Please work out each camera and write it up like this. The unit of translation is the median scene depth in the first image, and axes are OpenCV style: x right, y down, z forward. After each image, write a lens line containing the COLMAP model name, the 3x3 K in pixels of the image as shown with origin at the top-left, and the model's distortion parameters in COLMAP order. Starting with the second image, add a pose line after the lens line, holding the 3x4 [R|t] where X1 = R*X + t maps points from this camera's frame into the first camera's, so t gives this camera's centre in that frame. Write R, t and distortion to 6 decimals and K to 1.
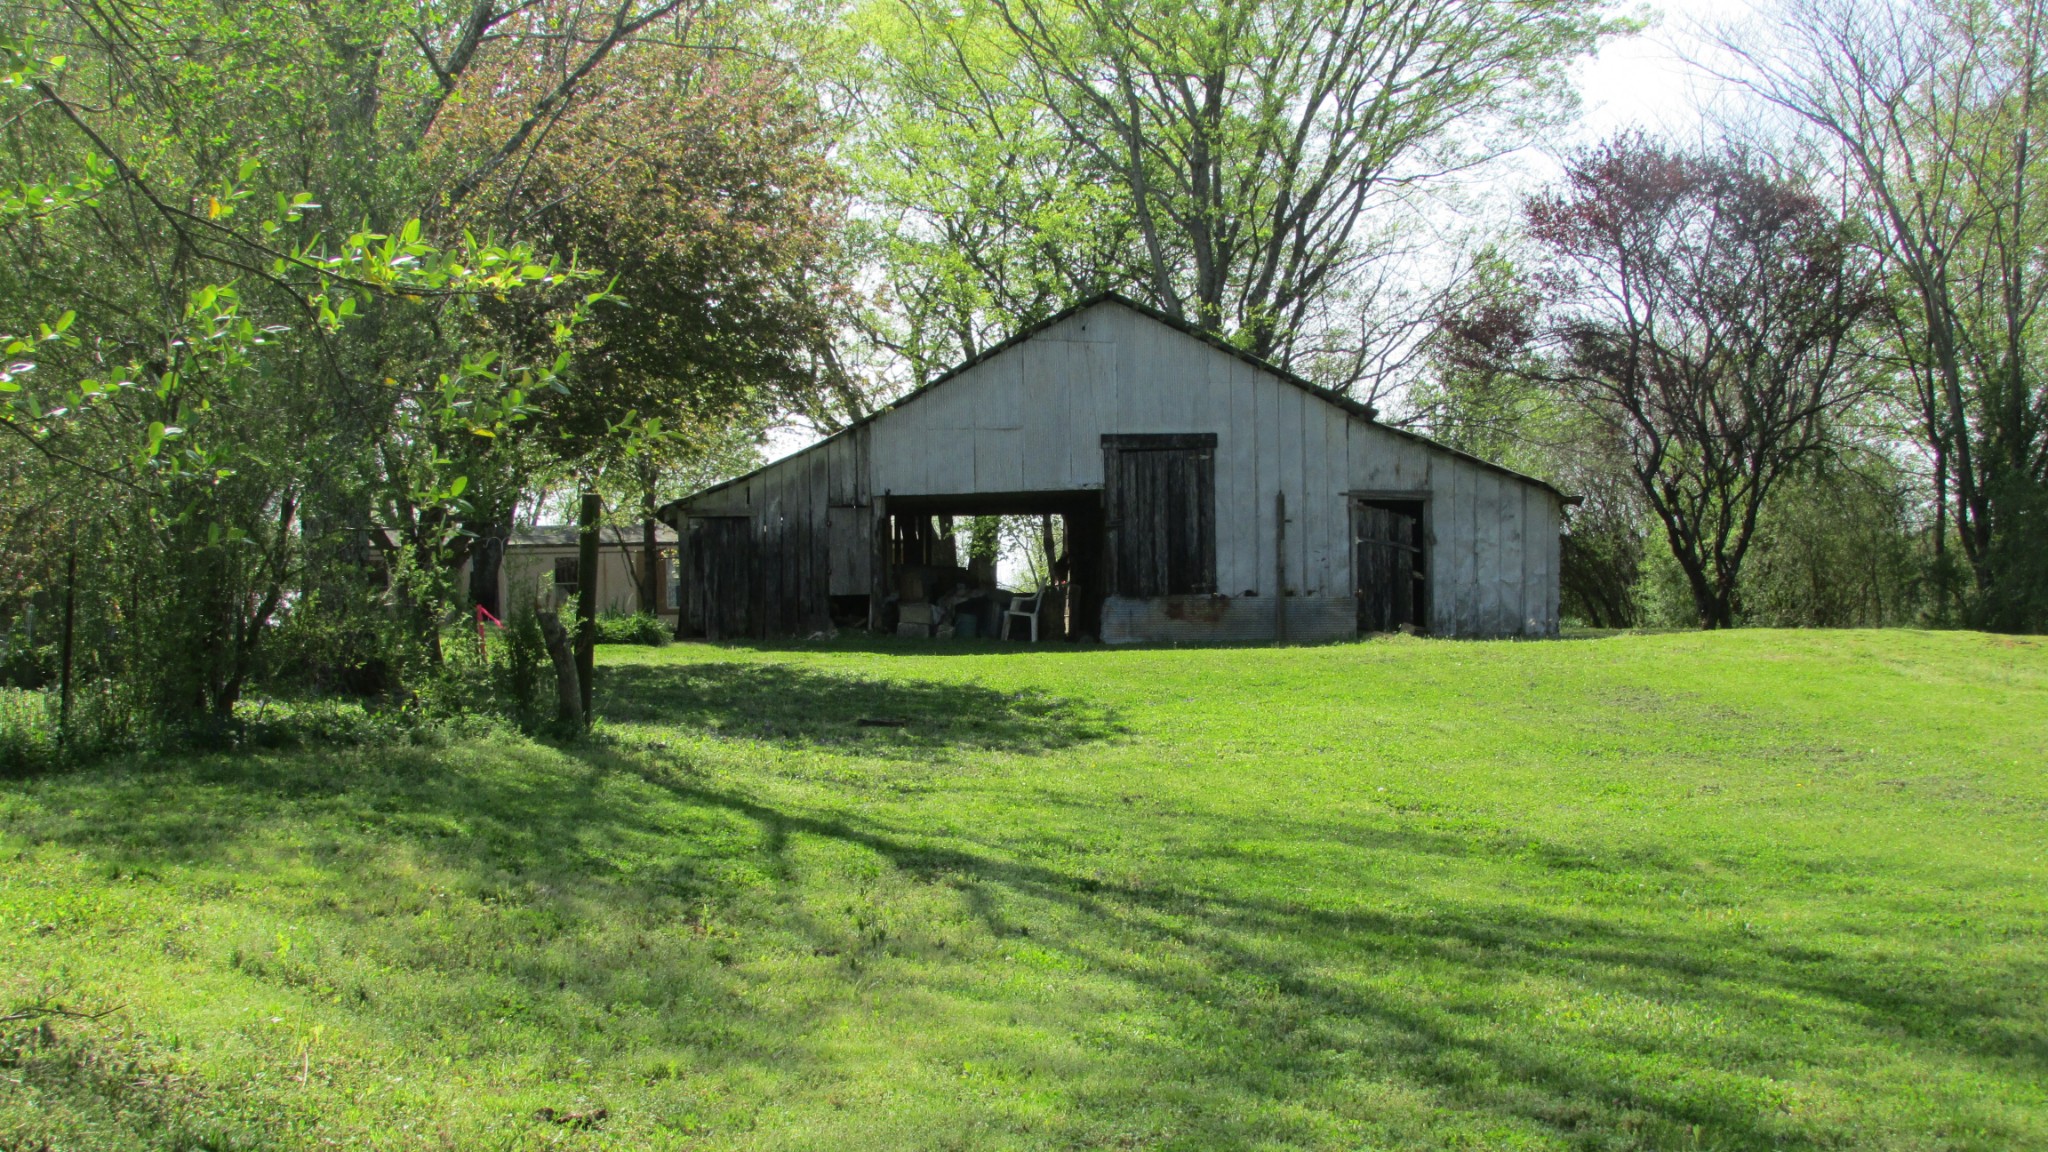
lens RADIAL K [[1536.5, 0, 1173.9], [0, 1536.5, 543.8], [0, 0, 1]] dist [-0.151489, 0.000865]
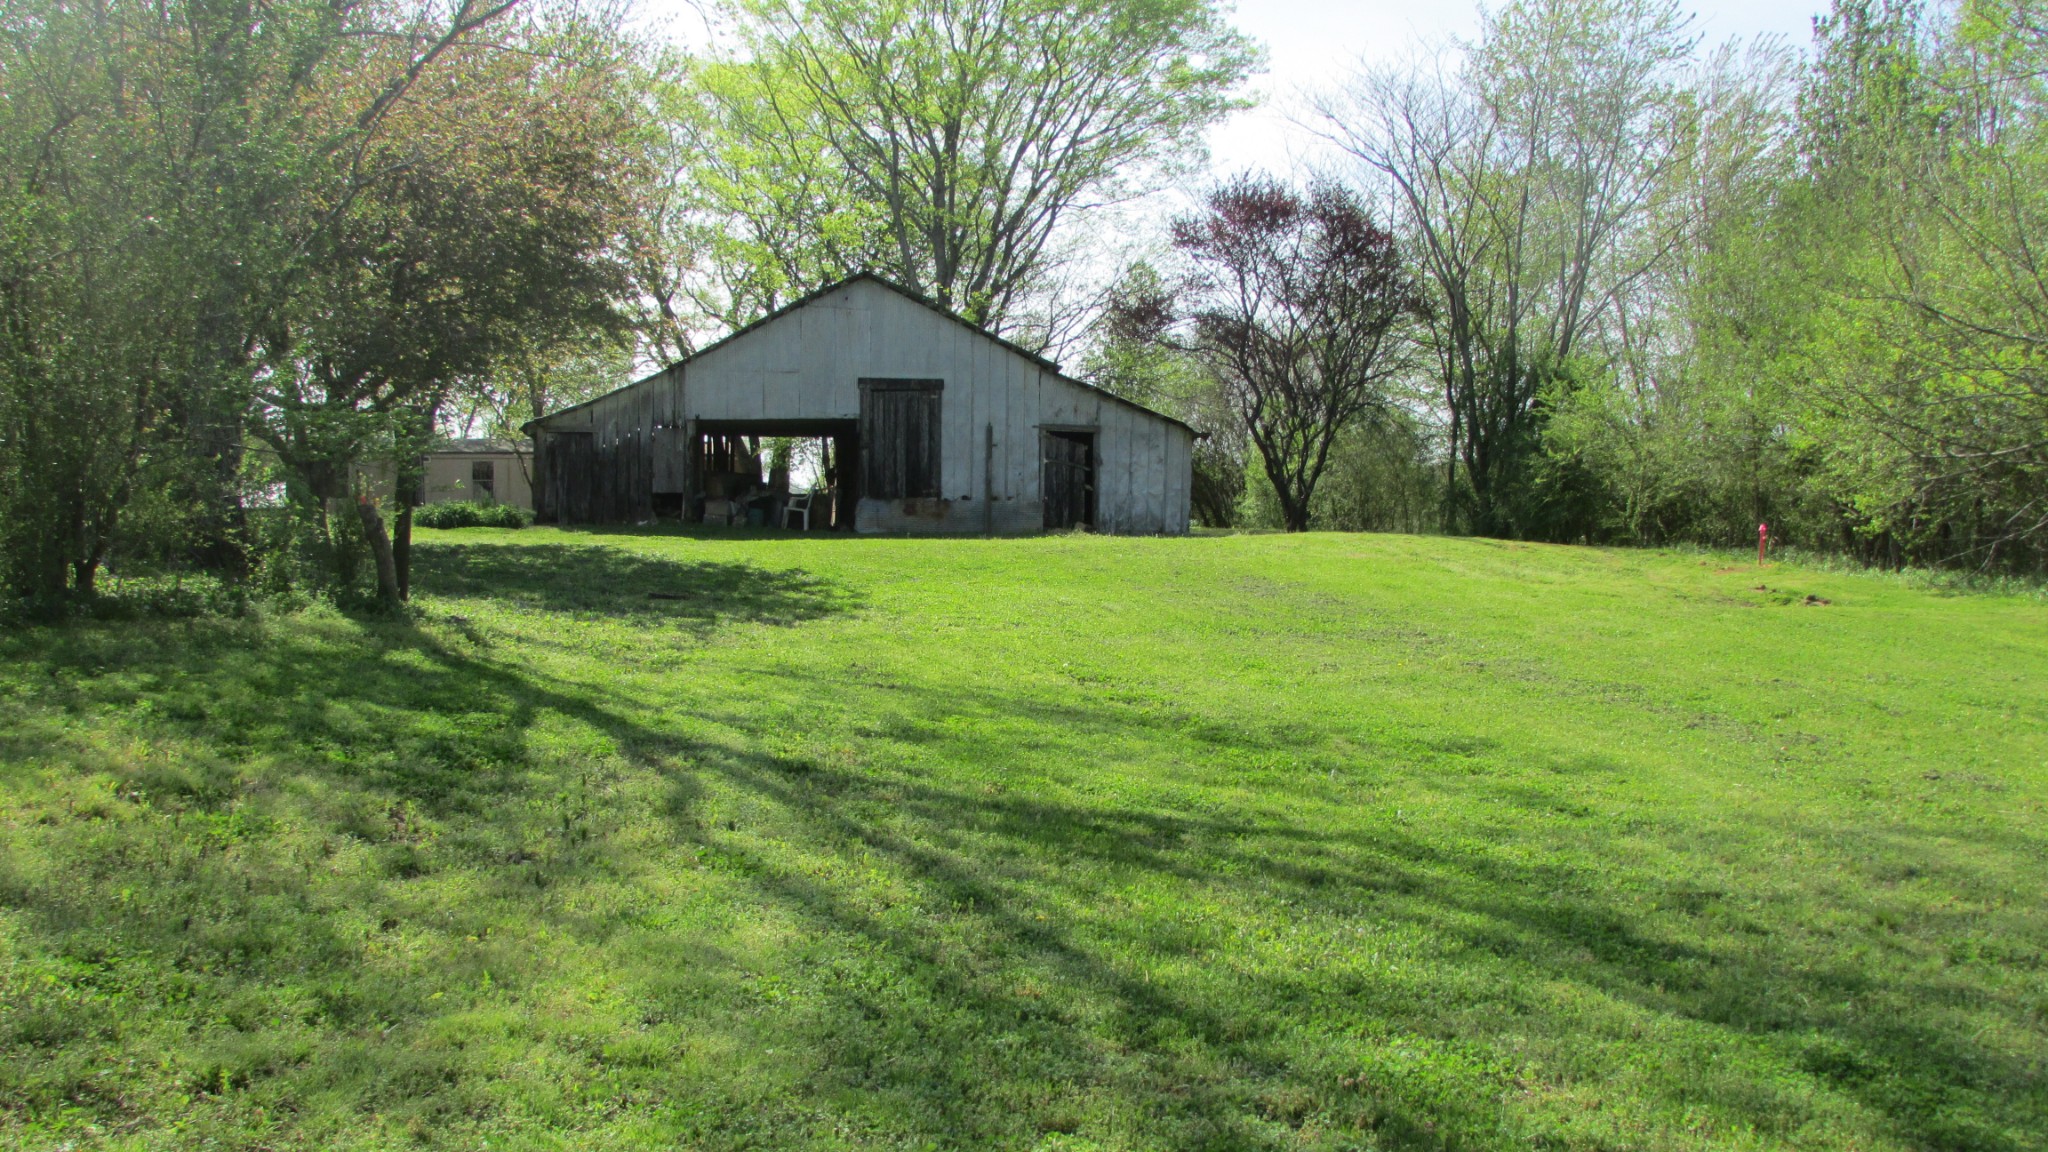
lens RADIAL K [[1516.2, 0, 1024.0], [0, 1516.2, 576.0], [0, 0, 1]] dist [-0.042390, 0.003365]
pose [[0.995102, 0.017124, 0.097362, -0.032685], [-0.024831, 0.996605, 0.078502, -0.006297], [-0.095687, -0.080535, 0.992148, -0.394929]]
